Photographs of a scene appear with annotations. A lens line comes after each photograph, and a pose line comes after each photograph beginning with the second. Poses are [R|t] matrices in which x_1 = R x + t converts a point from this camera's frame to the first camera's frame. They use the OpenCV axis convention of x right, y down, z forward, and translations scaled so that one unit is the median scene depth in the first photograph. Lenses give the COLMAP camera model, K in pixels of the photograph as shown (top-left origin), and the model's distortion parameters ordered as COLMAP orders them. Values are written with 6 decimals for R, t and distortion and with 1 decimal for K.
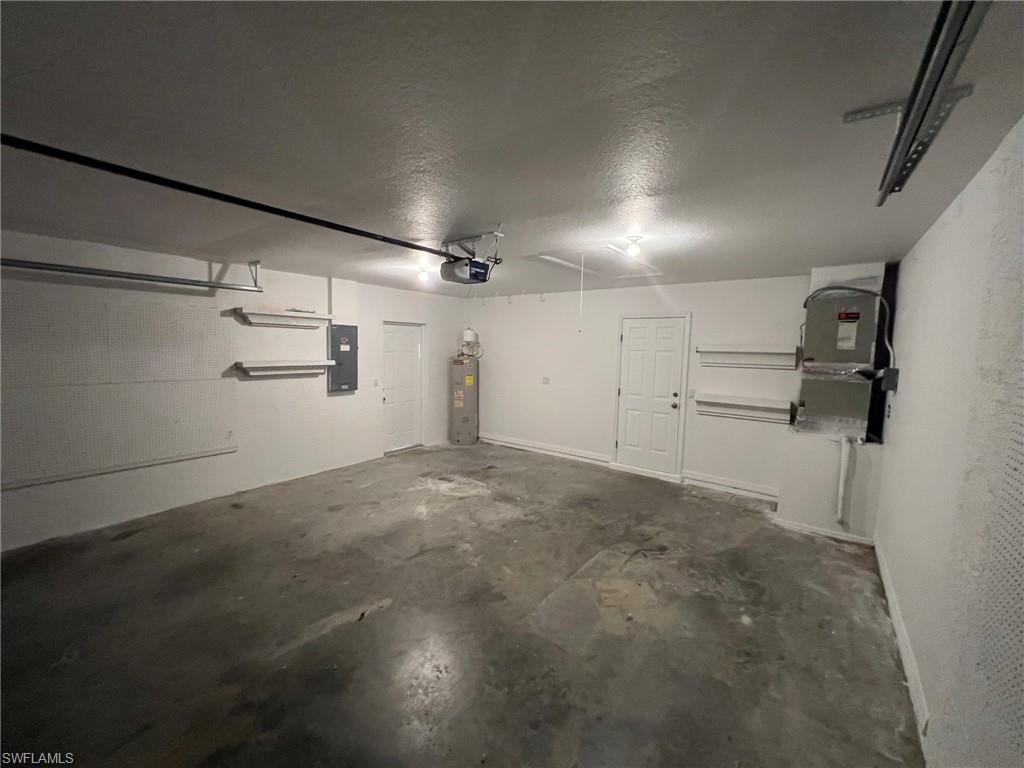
lens RADIAL K [[409.8, 0, 509.8], [0, 409.8, 383.6], [0, 0, 1]] dist [-0.000957, 0.000016]
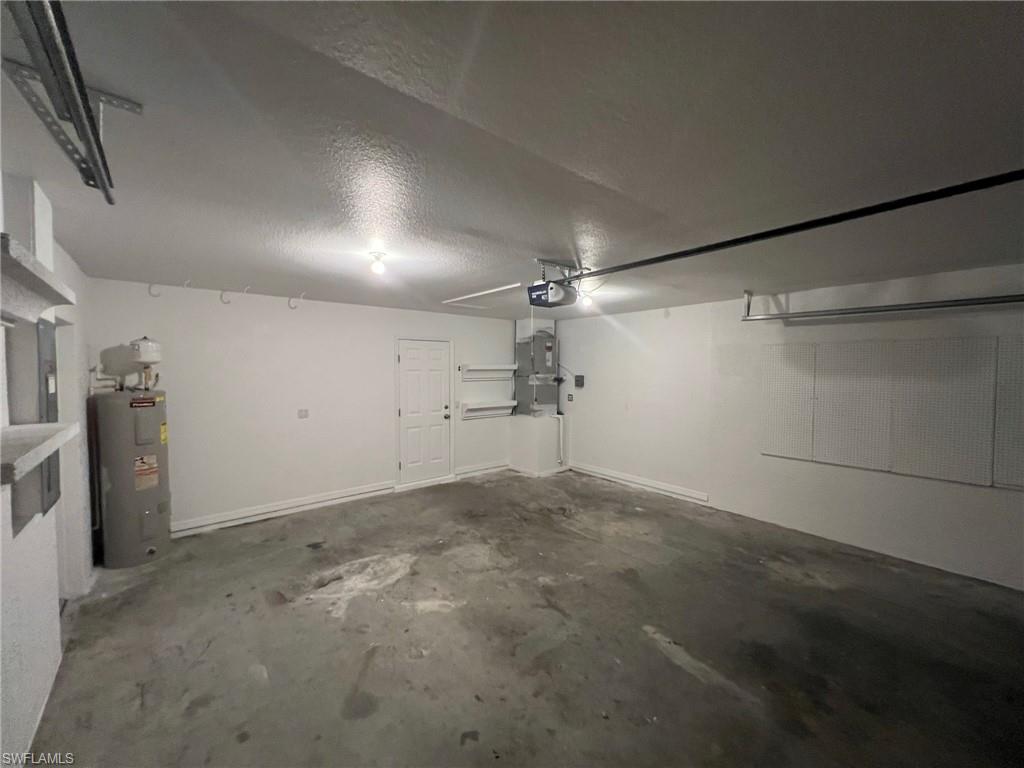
lens RADIAL K [[409.8, 0, 509.8], [0, 409.8, 383.6], [0, 0, 1]] dist [-0.000957, 0.000016]
pose [[0.214815, -0.057211, 0.974978, -0.857760], [0.095087, 0.994765, 0.037422, -0.082155], [-0.972015, 0.084669, 0.219131, 0.695973]]
